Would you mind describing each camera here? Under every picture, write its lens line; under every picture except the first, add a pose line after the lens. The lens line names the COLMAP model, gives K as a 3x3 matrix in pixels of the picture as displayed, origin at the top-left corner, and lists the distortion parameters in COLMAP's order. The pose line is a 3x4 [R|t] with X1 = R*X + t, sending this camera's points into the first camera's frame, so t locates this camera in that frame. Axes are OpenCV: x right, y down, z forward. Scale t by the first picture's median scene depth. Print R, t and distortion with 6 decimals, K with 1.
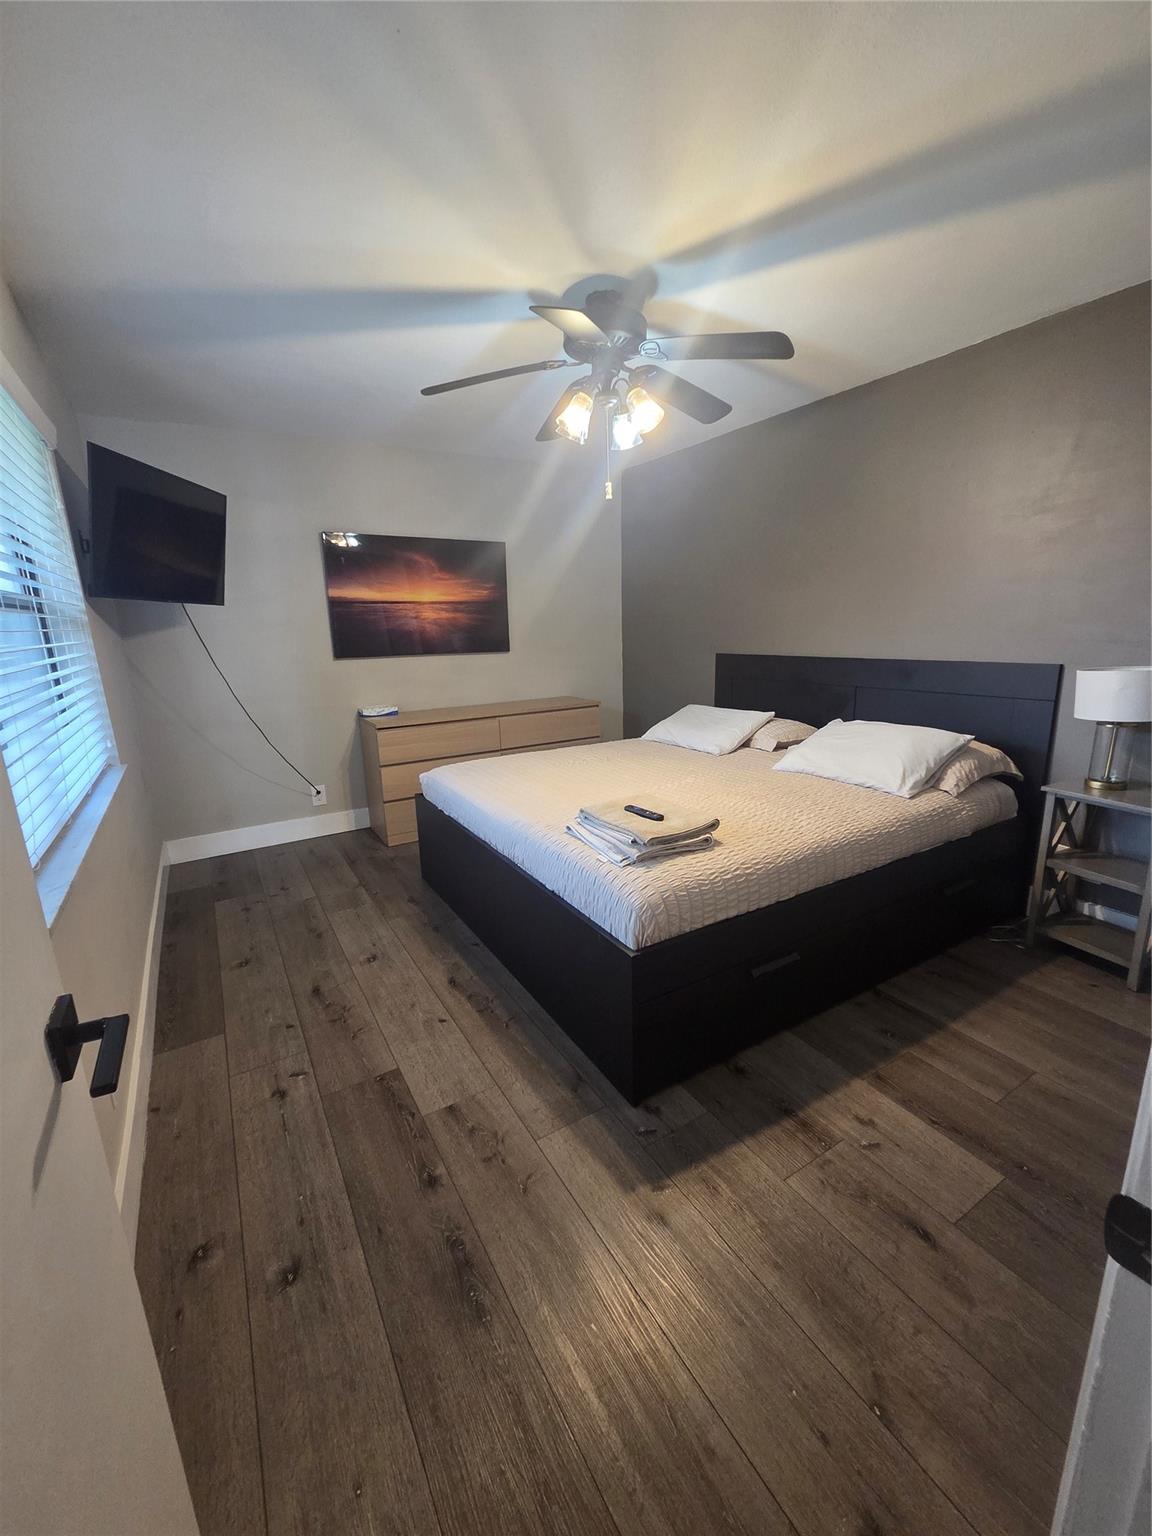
lens RADIAL K [[629.1, 0, 574.2], [0, 629.1, 768.2], [0, 0, 1]] dist [0.002778, -0.000490]
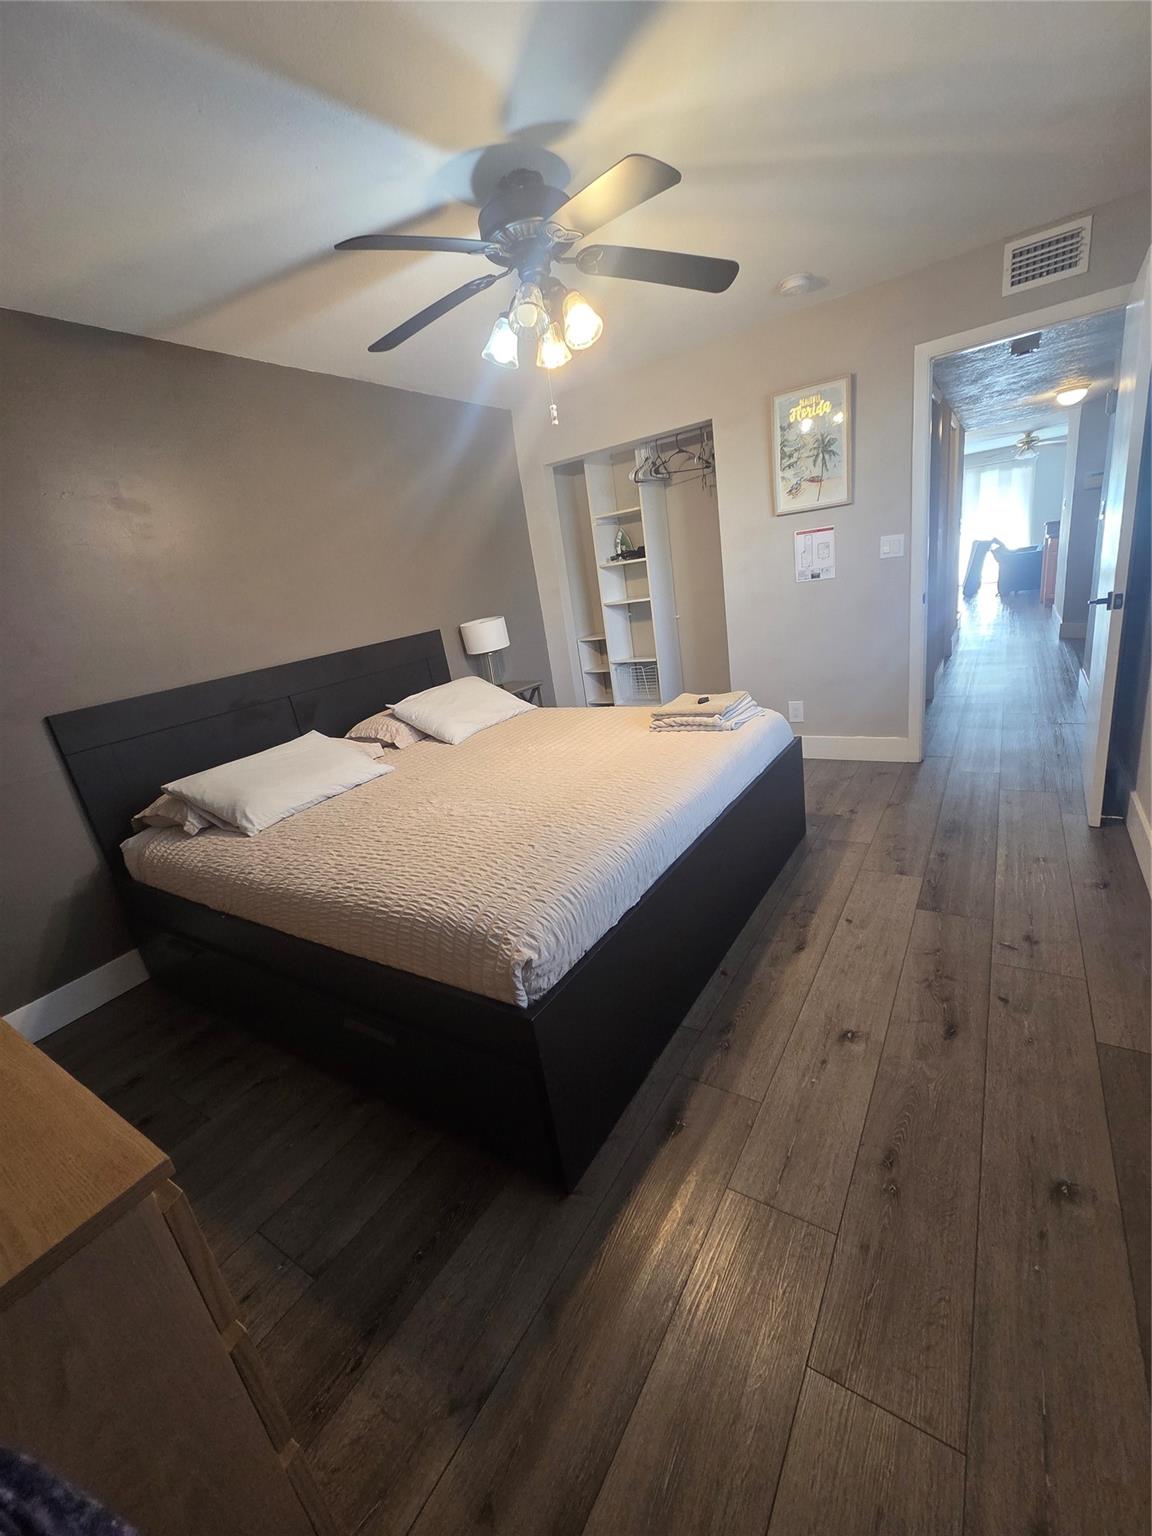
lens RADIAL K [[629.1, 0, 580.1], [0, 629.1, 765.8], [0, 0, 1]] dist [0.002778, -0.000490]
pose [[-0.435698, -0.178437, 0.882229, -0.827169], [0.357307, 0.865329, 0.351479, -0.313537], [-0.826135, 0.468365, -0.313265, 1.475622]]
